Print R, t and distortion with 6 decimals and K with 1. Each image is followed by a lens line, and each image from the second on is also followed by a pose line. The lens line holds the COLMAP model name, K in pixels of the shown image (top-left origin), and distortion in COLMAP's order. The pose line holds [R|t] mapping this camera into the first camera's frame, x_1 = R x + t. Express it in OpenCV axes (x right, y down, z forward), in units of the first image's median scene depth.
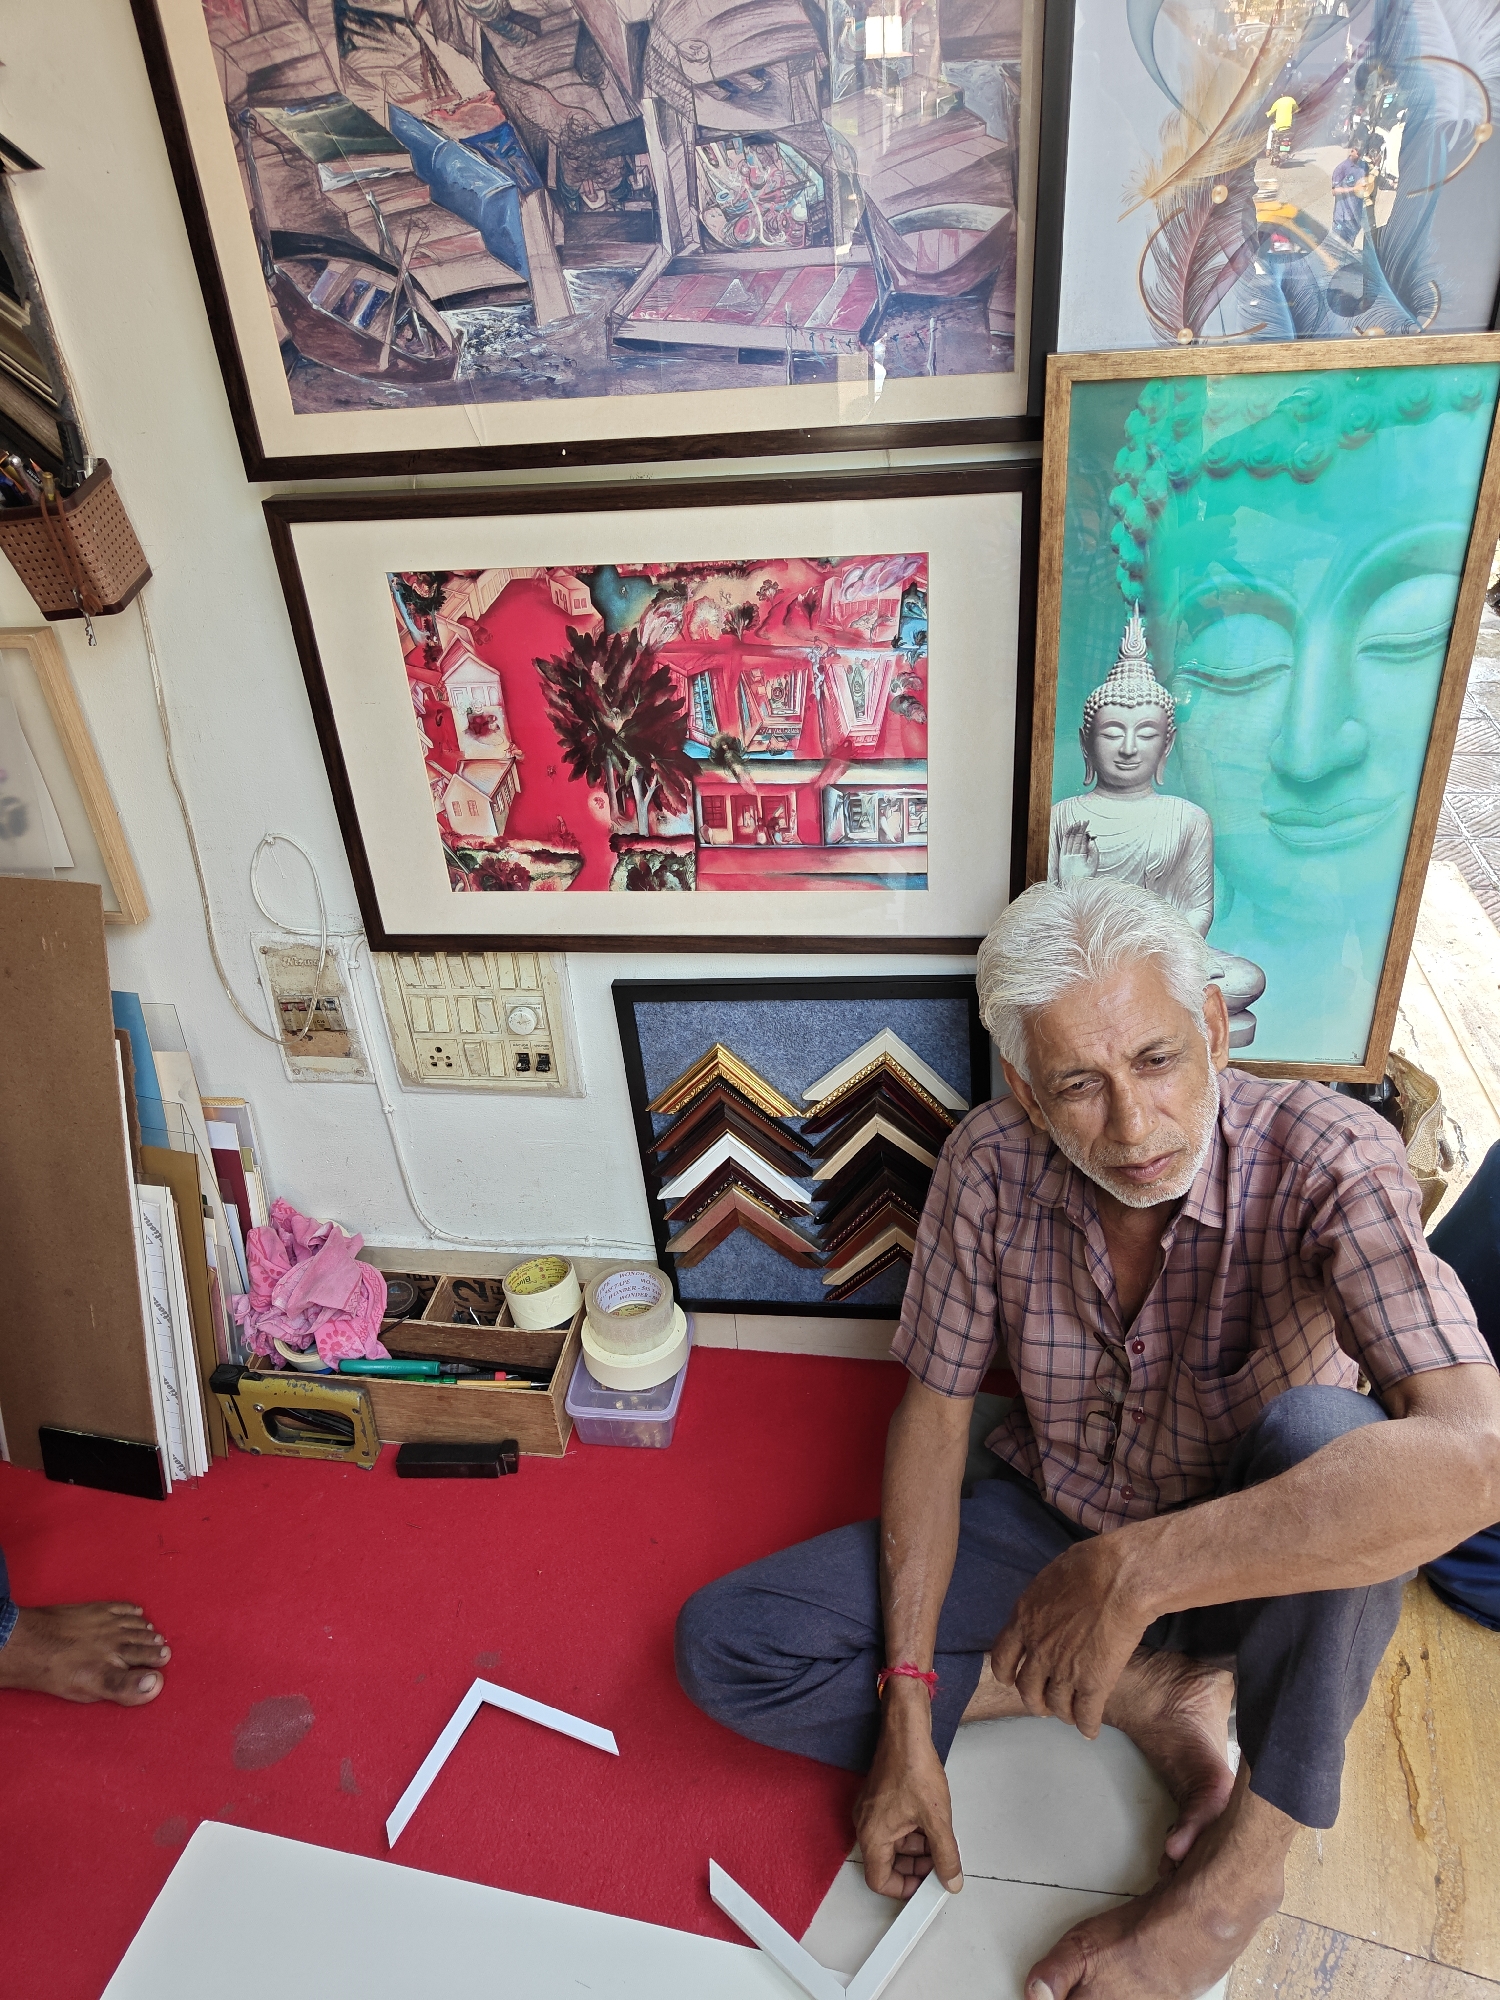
lens RADIAL K [[1388.5, 0, 750.0], [0, 1388.5, 1000.0], [0, 0, 1]] dist [0.000549, 0.005020]
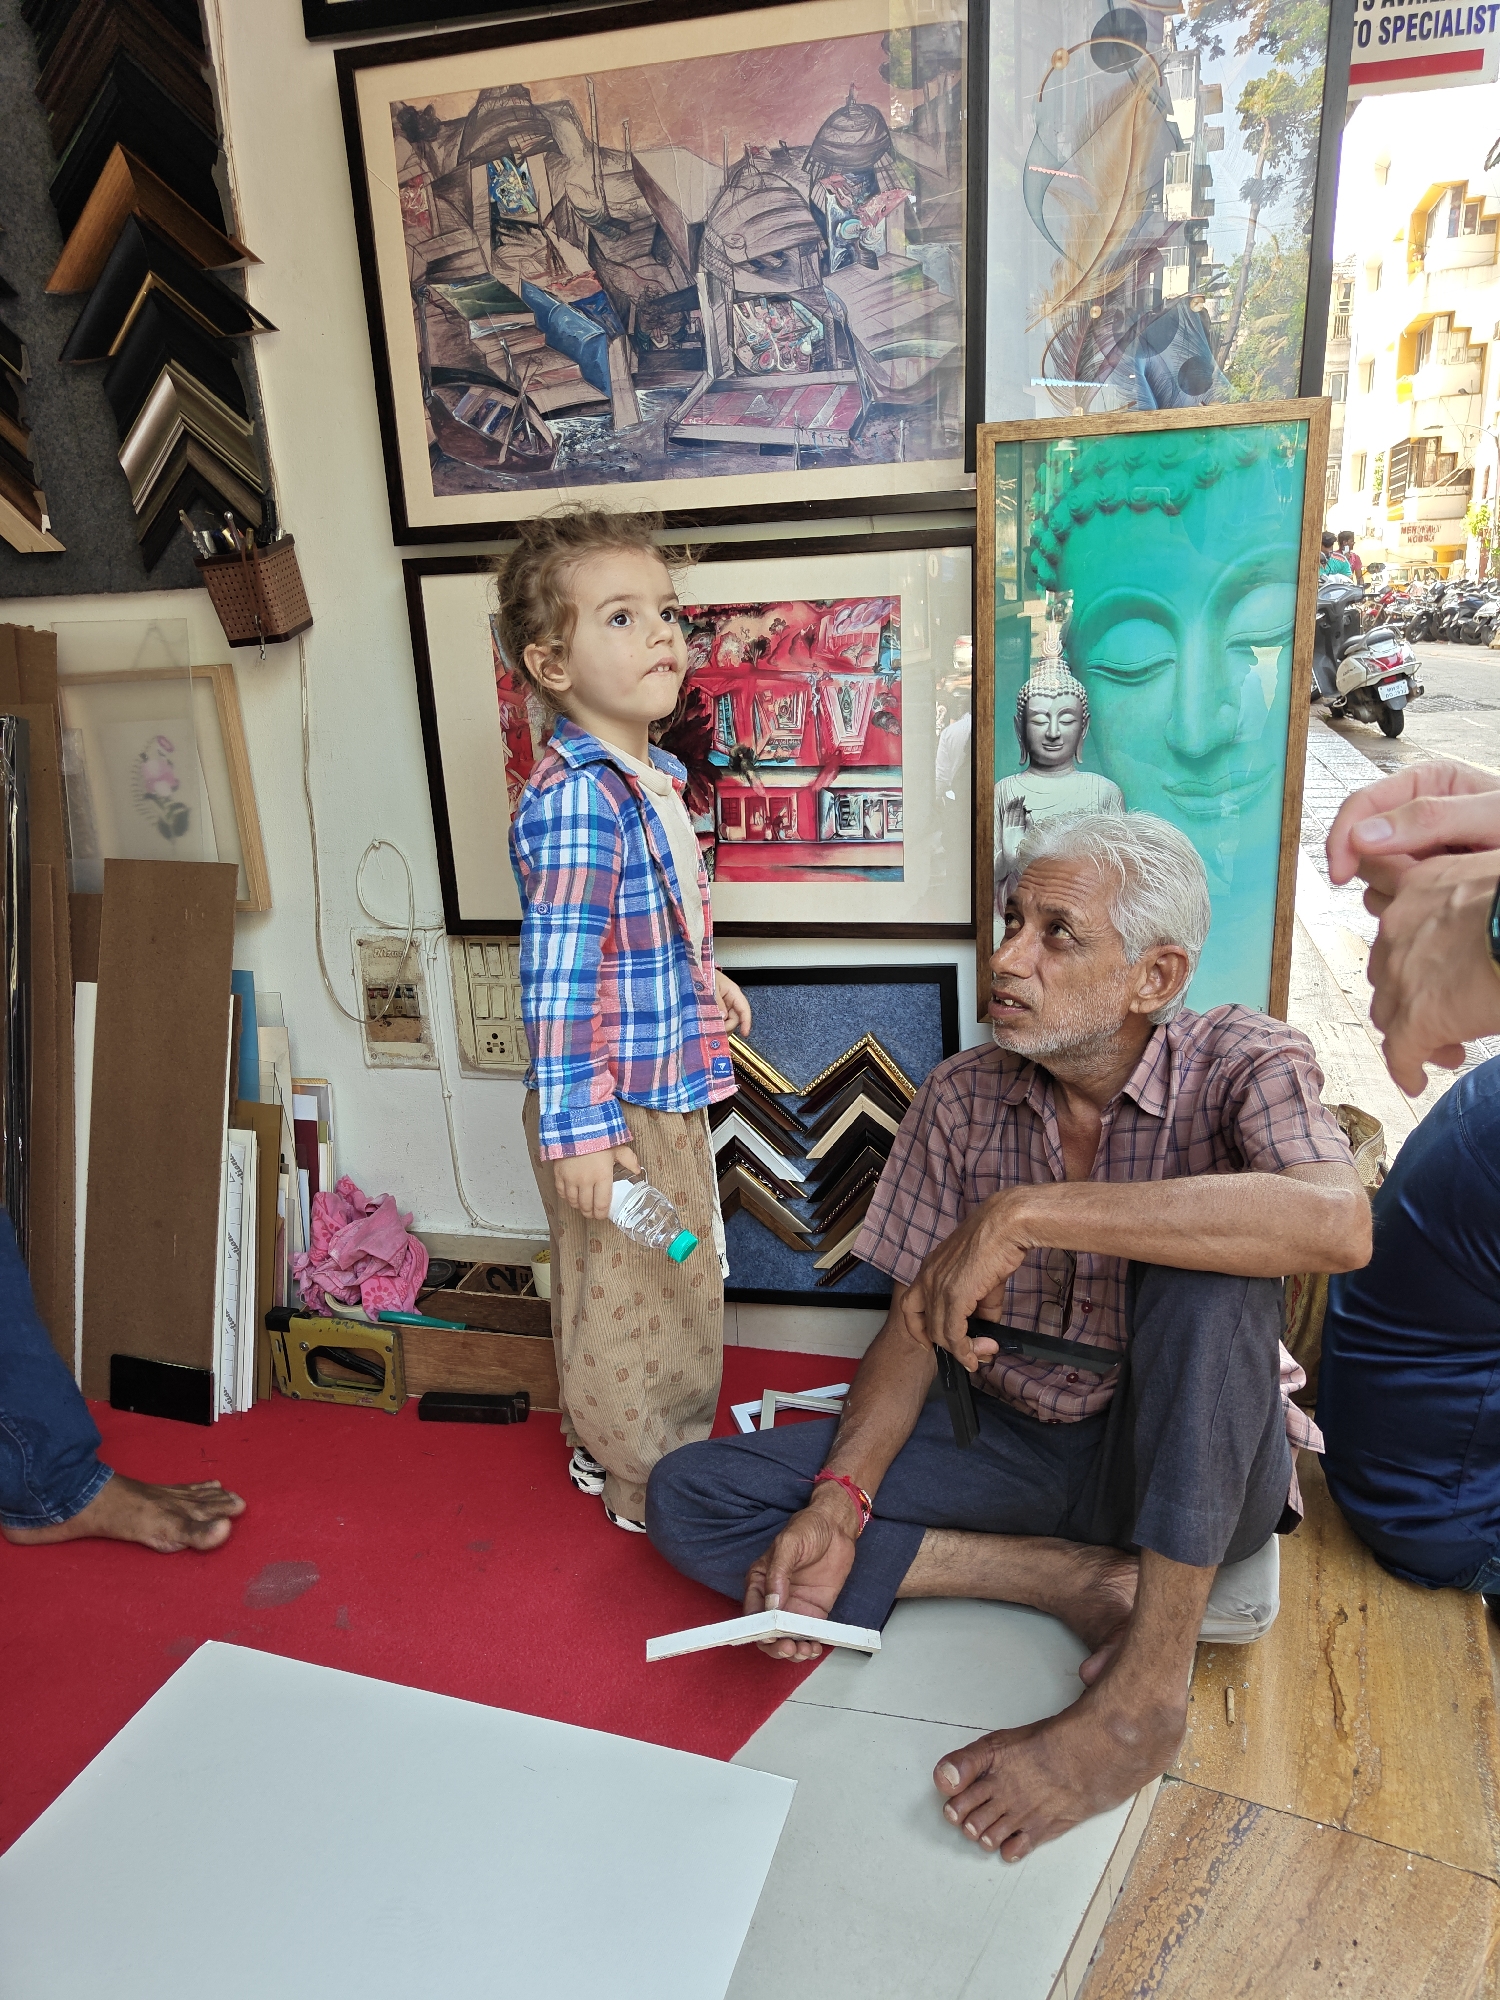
lens RADIAL K [[1363.4, 0, 750.0], [0, 1363.4, 1000.0], [0, 0, 1]] dist [0.001698, -0.003414]
pose [[0.996612, 0.043408, -0.069857, 0.089981], [-0.058815, 0.969869, -0.236422, 0.339360], [0.057489, 0.239729, 0.969136, -0.144711]]
